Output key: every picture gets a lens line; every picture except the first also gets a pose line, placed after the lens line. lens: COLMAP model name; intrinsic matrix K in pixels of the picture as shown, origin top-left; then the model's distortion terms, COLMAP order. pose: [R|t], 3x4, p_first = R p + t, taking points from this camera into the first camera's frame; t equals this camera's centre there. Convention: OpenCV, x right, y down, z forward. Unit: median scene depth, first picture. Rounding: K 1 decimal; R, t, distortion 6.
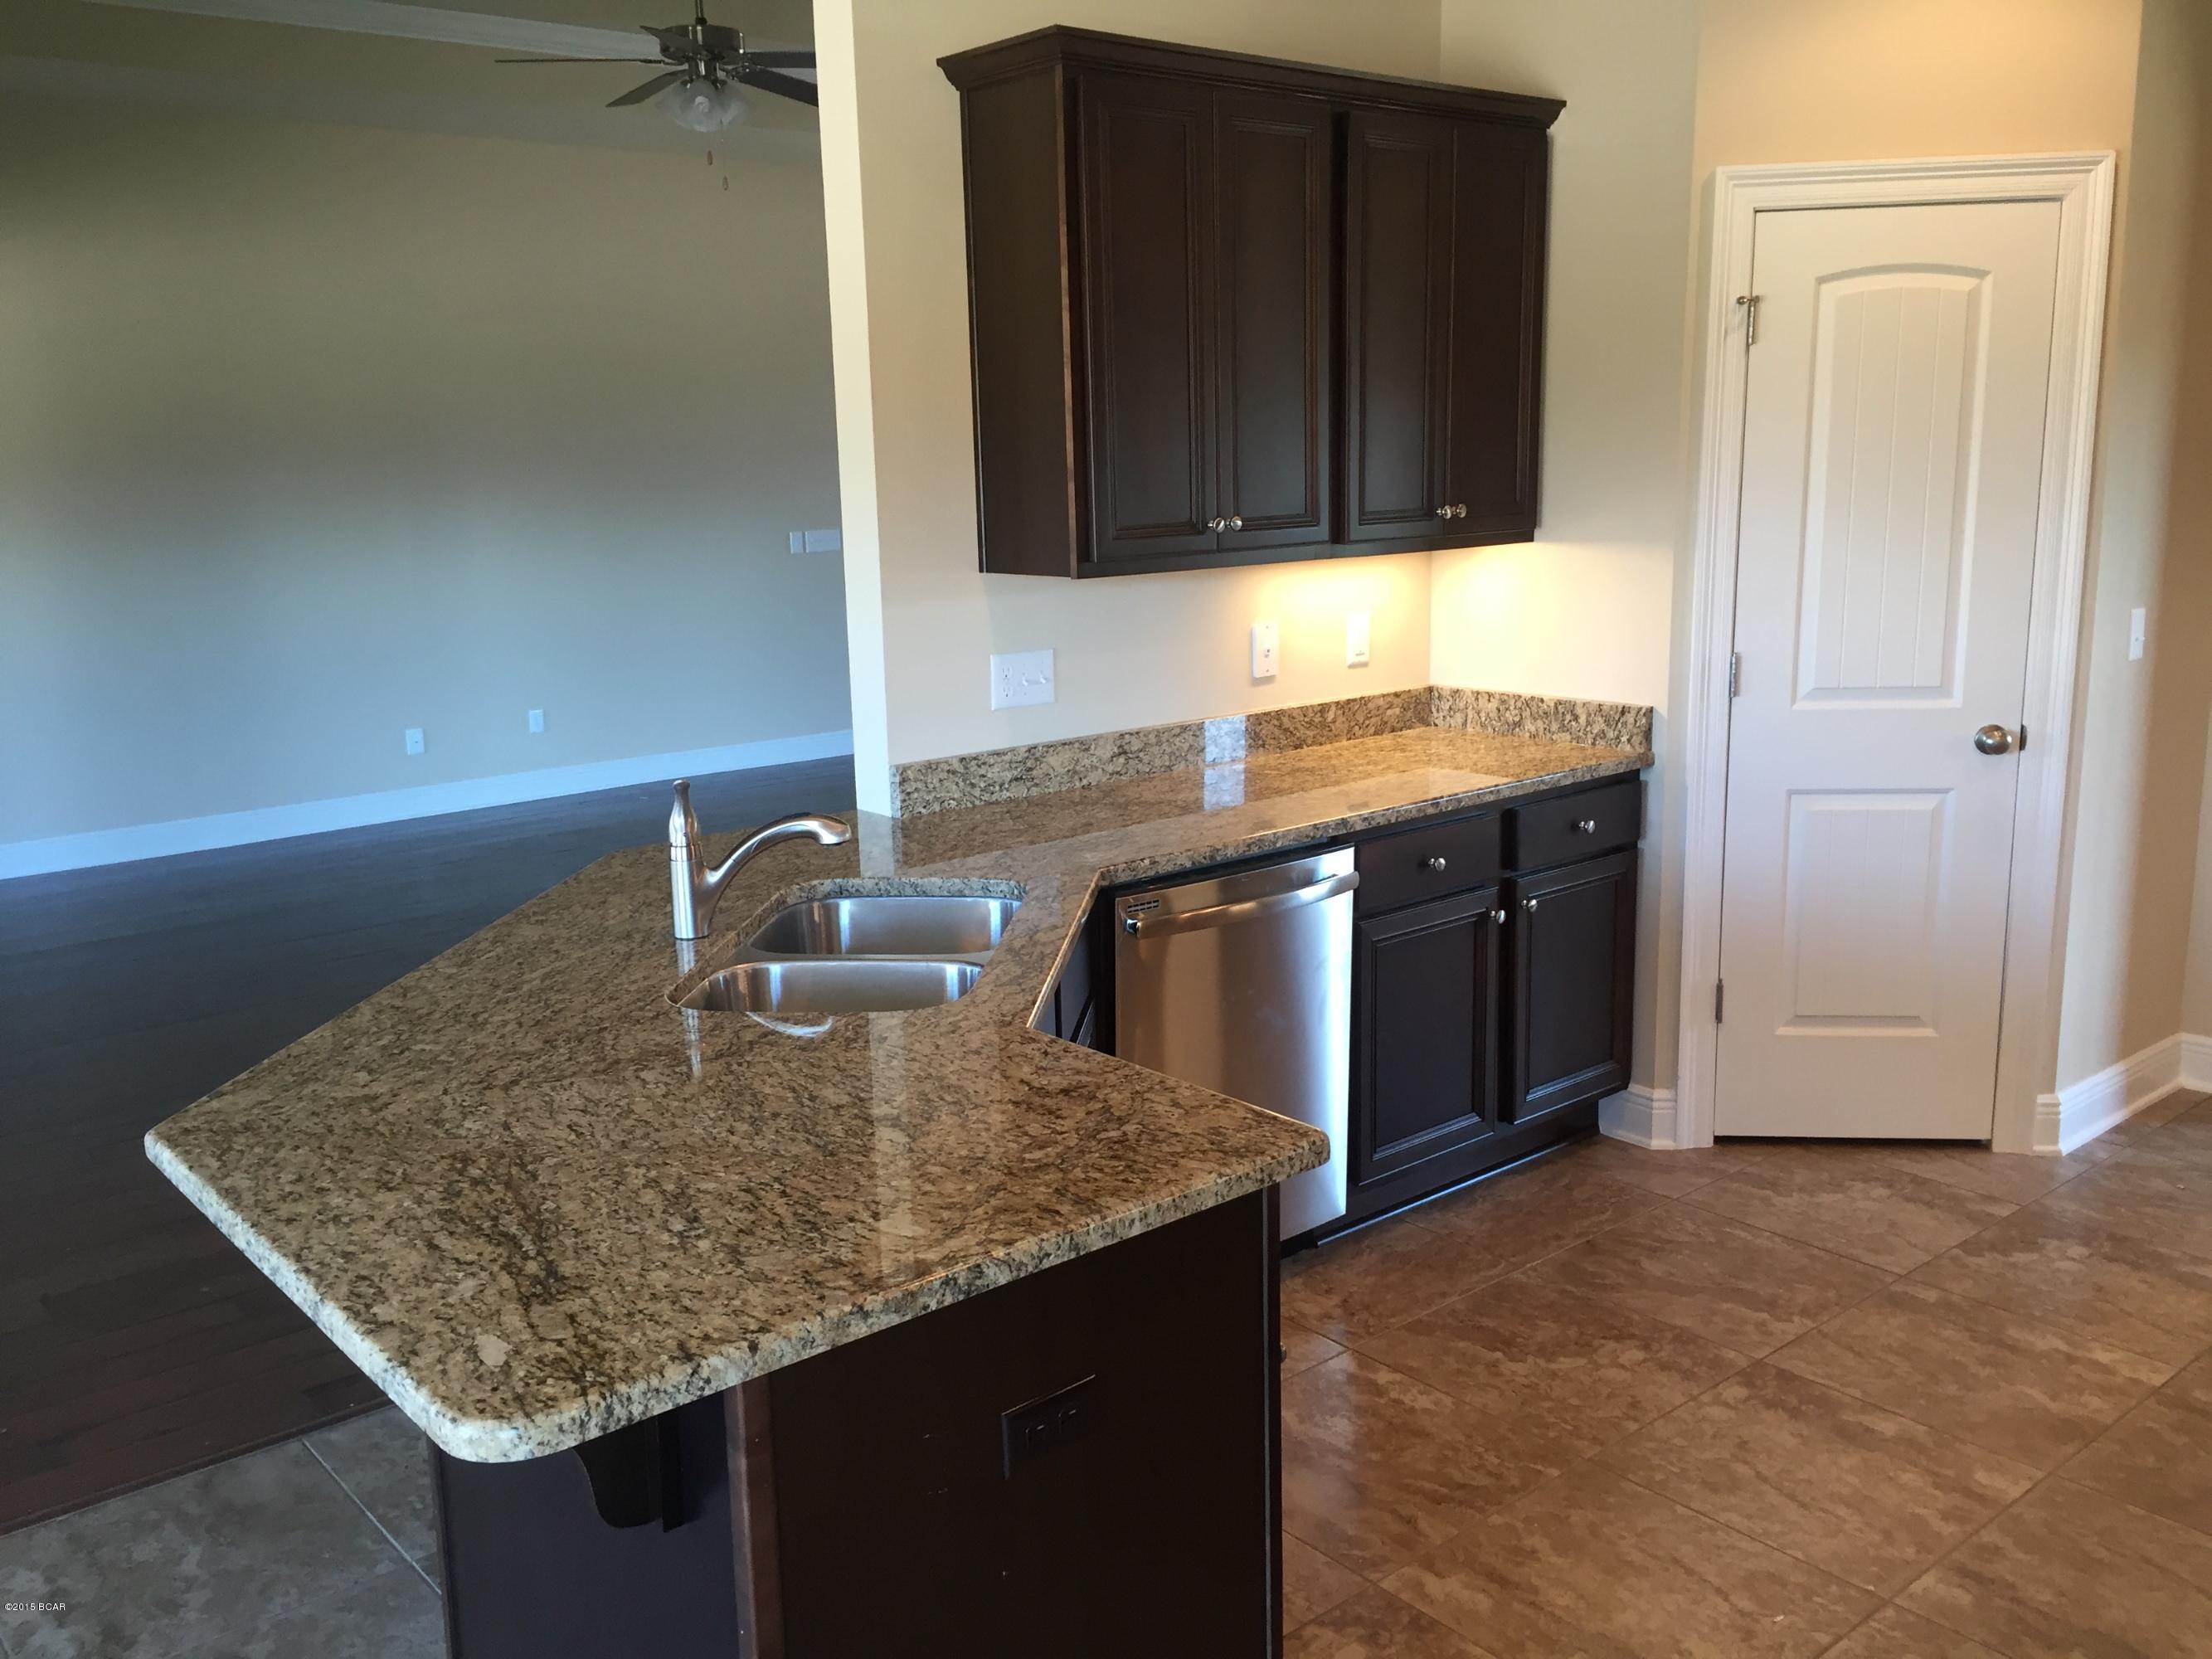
lens RADIAL K [[1883.3, 0, 1106.0], [0, 1883.3, 829.5], [0, 0, 1]] dist [0.077843, -0.112336]
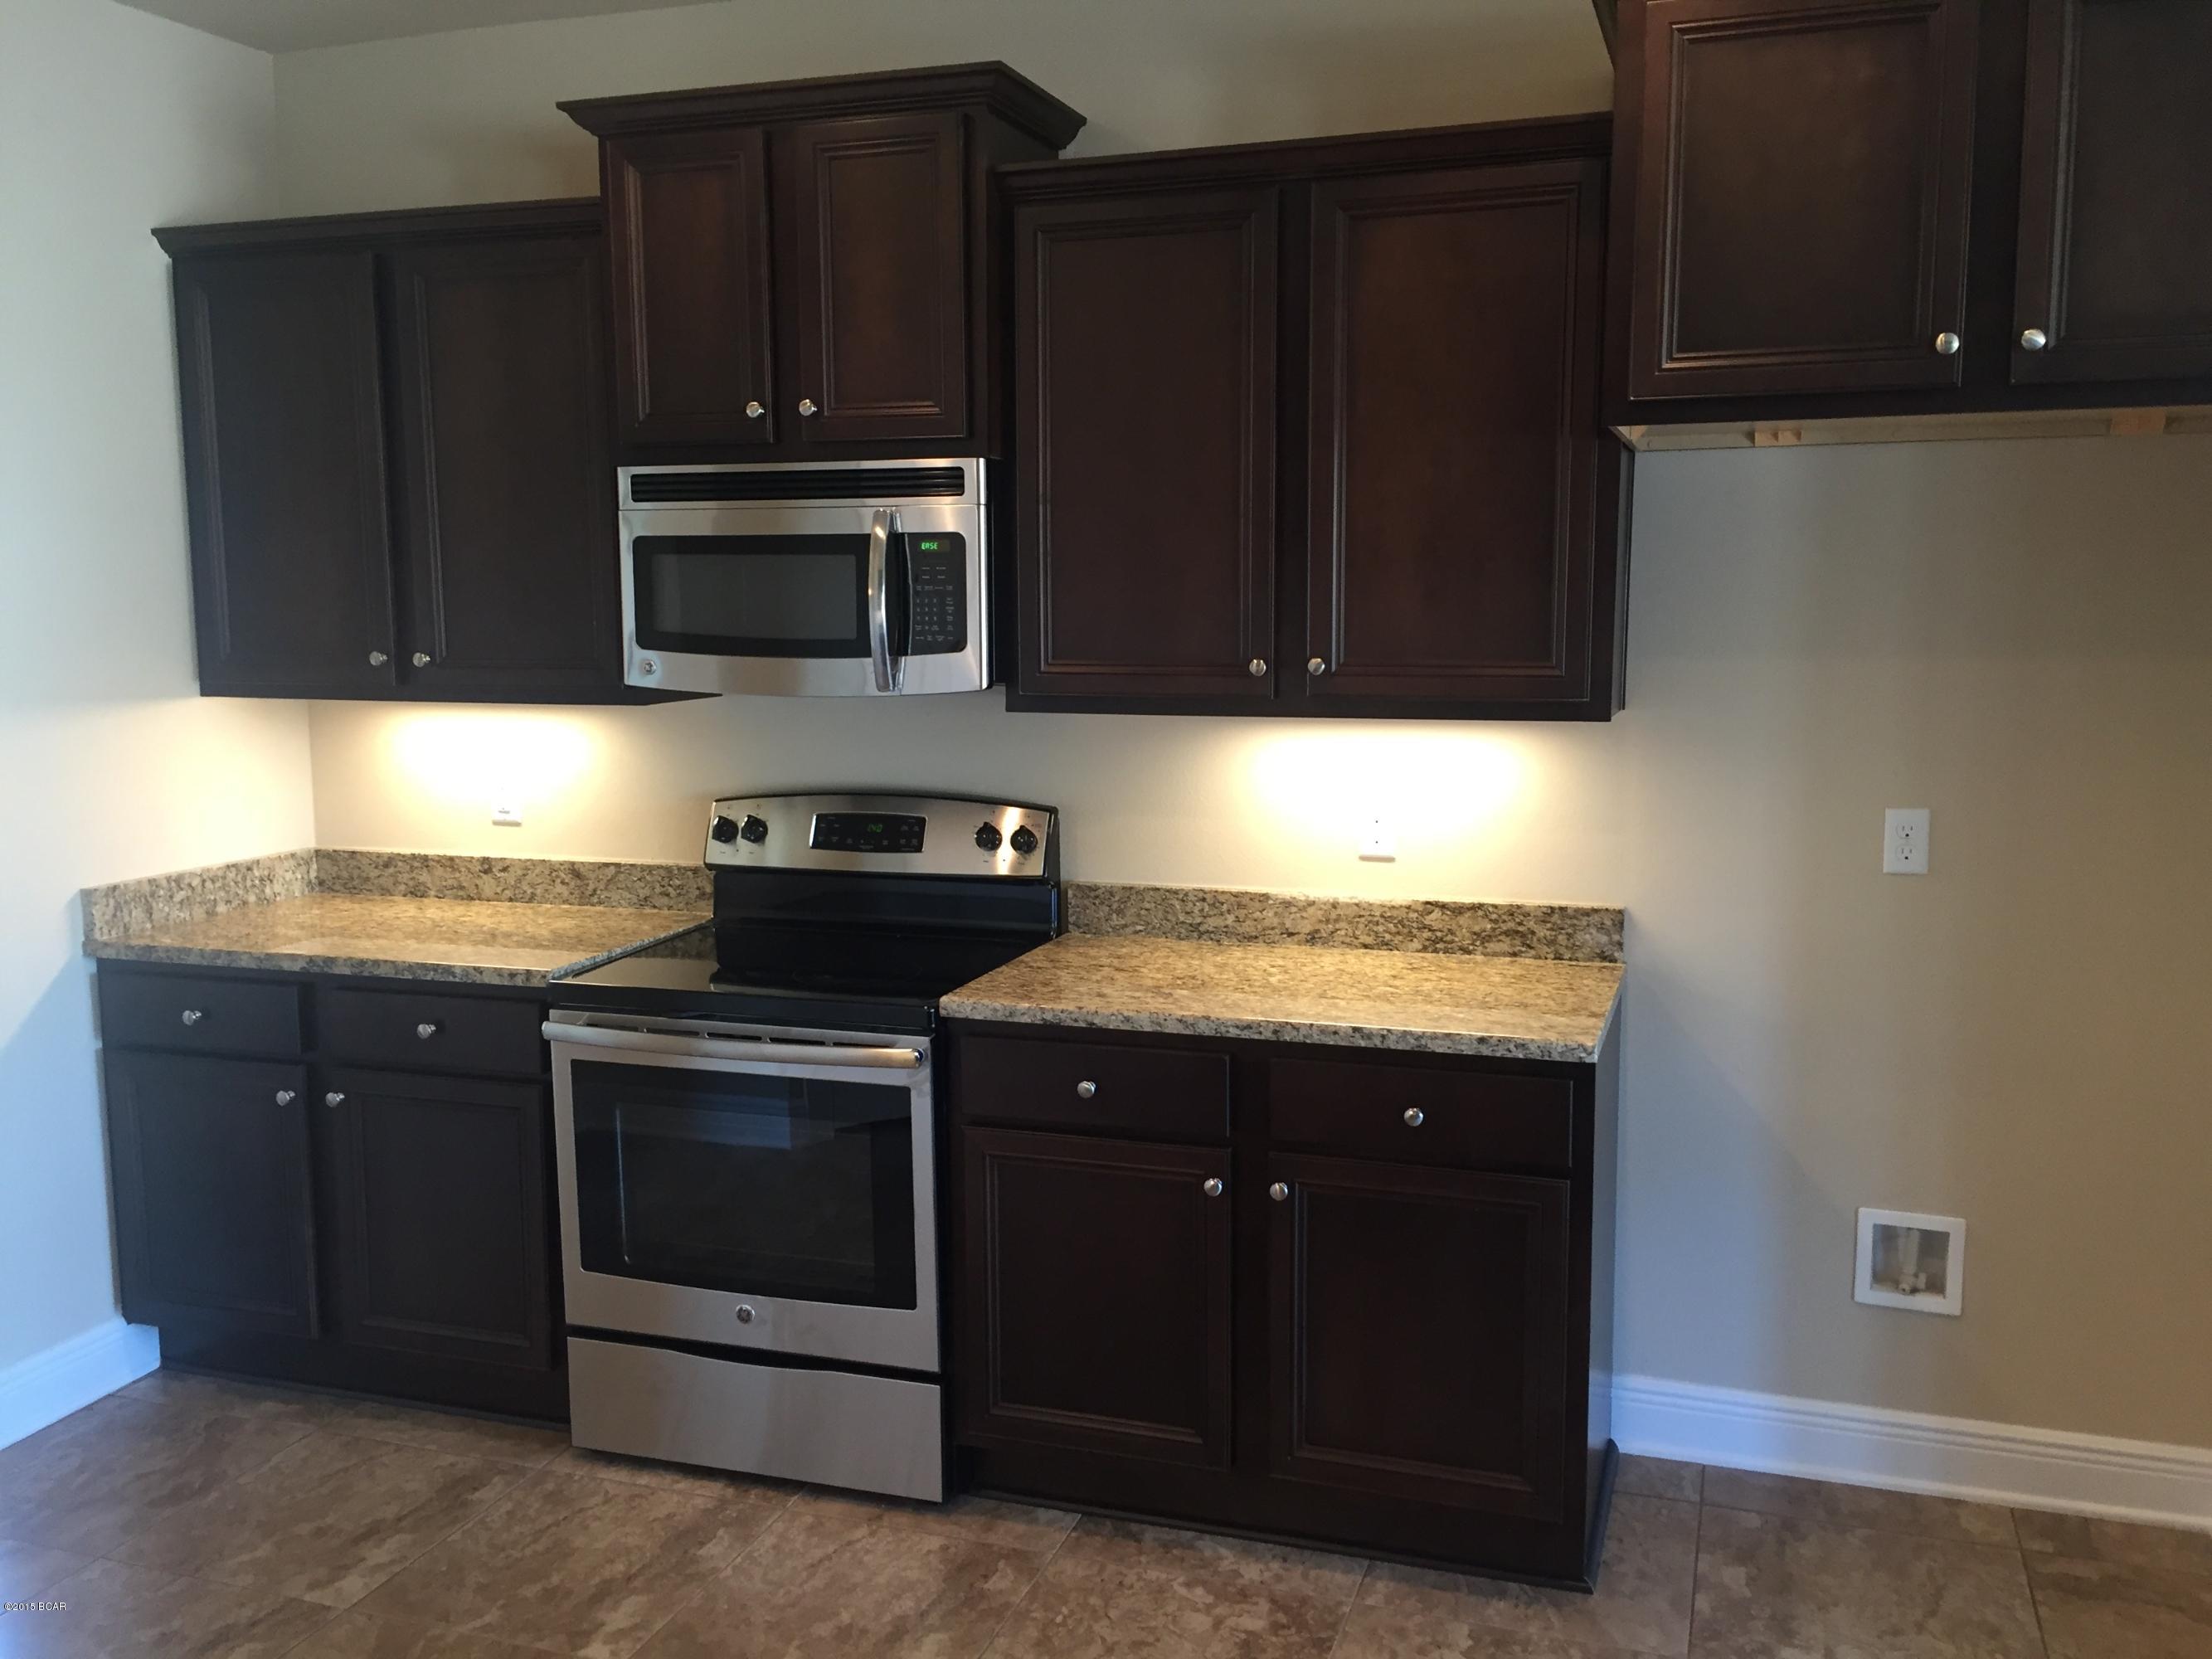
lens RADIAL K [[1883.3, 0, 1106.0], [0, 1883.3, 829.5], [0, 0, 1]] dist [0.077843, -0.112336]
pose [[-0.507313, -0.077497, 0.858270, -0.488493], [0.189398, 0.961570, 0.198775, -0.070074], [-0.840692, 0.263396, -0.473139, 0.428290]]
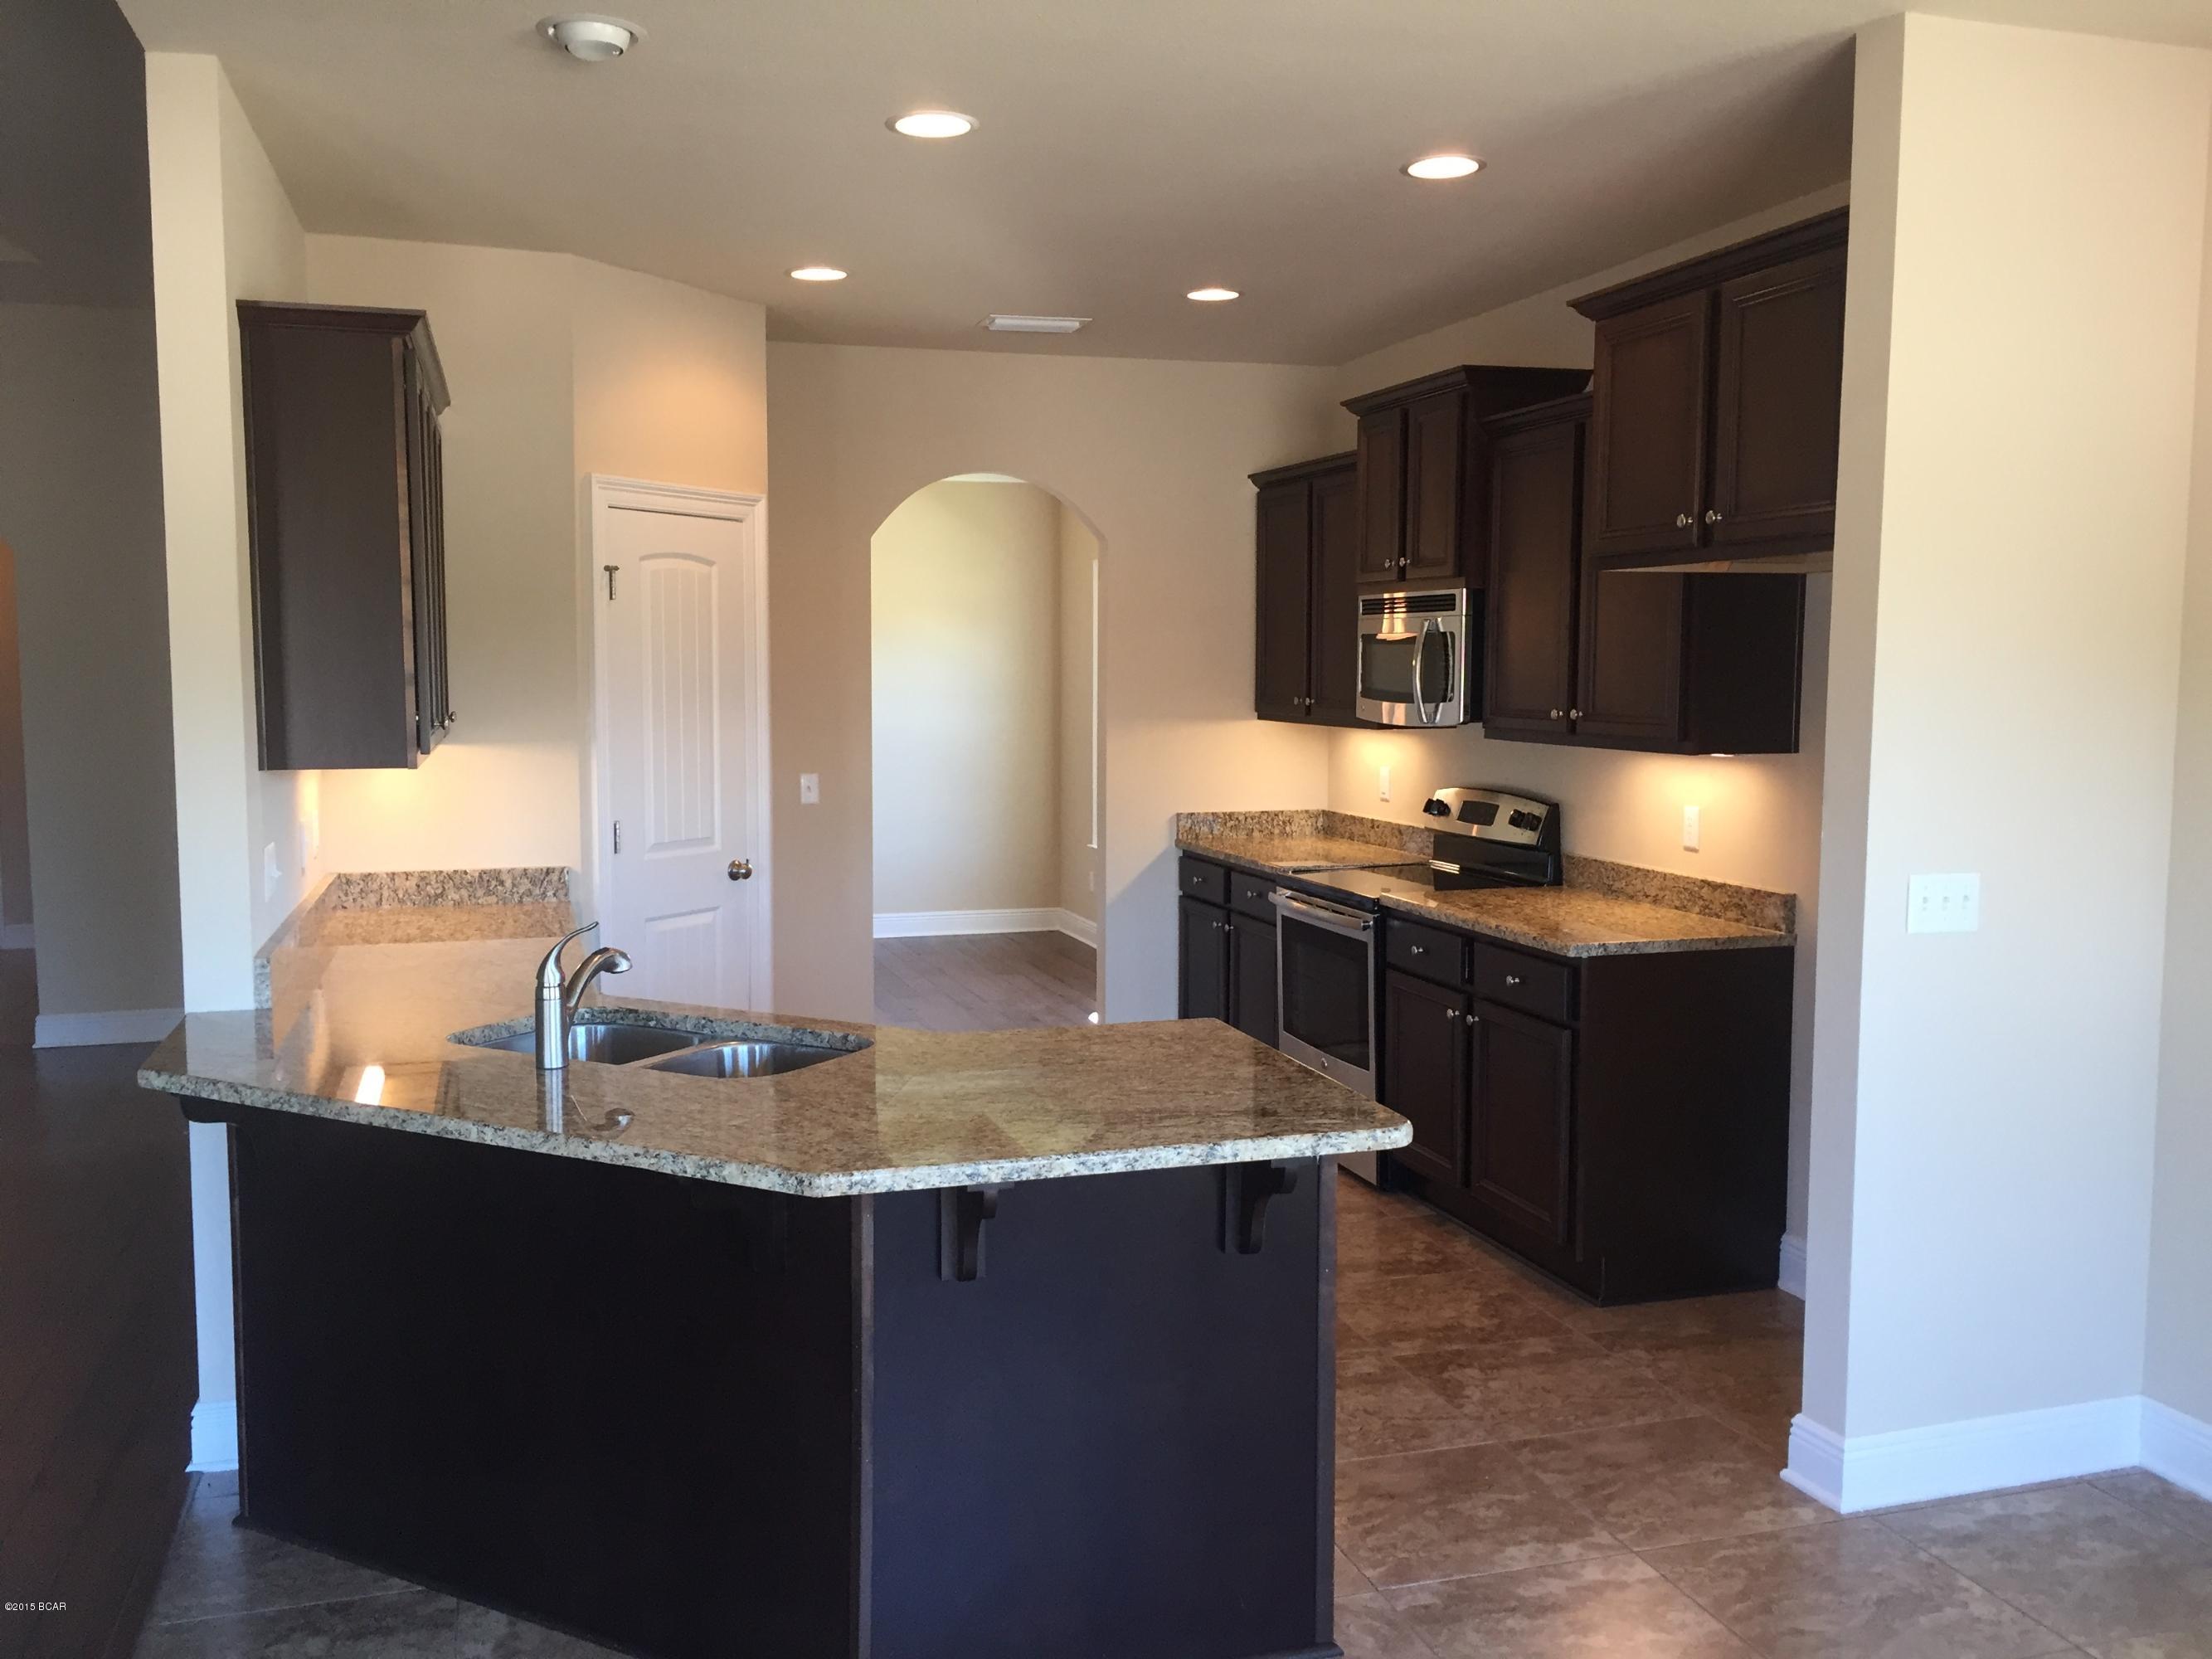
lens RADIAL K [[1883.3, 0, 1106.0], [0, 1883.3, 829.5], [0, 0, 1]] dist [0.077843, -0.112336]
pose [[0.395024, -0.056329, 0.916942, -0.762356], [0.172208, 0.984966, -0.013680, -0.008432], [-0.902386, 0.163309, 0.398785, 0.145020]]
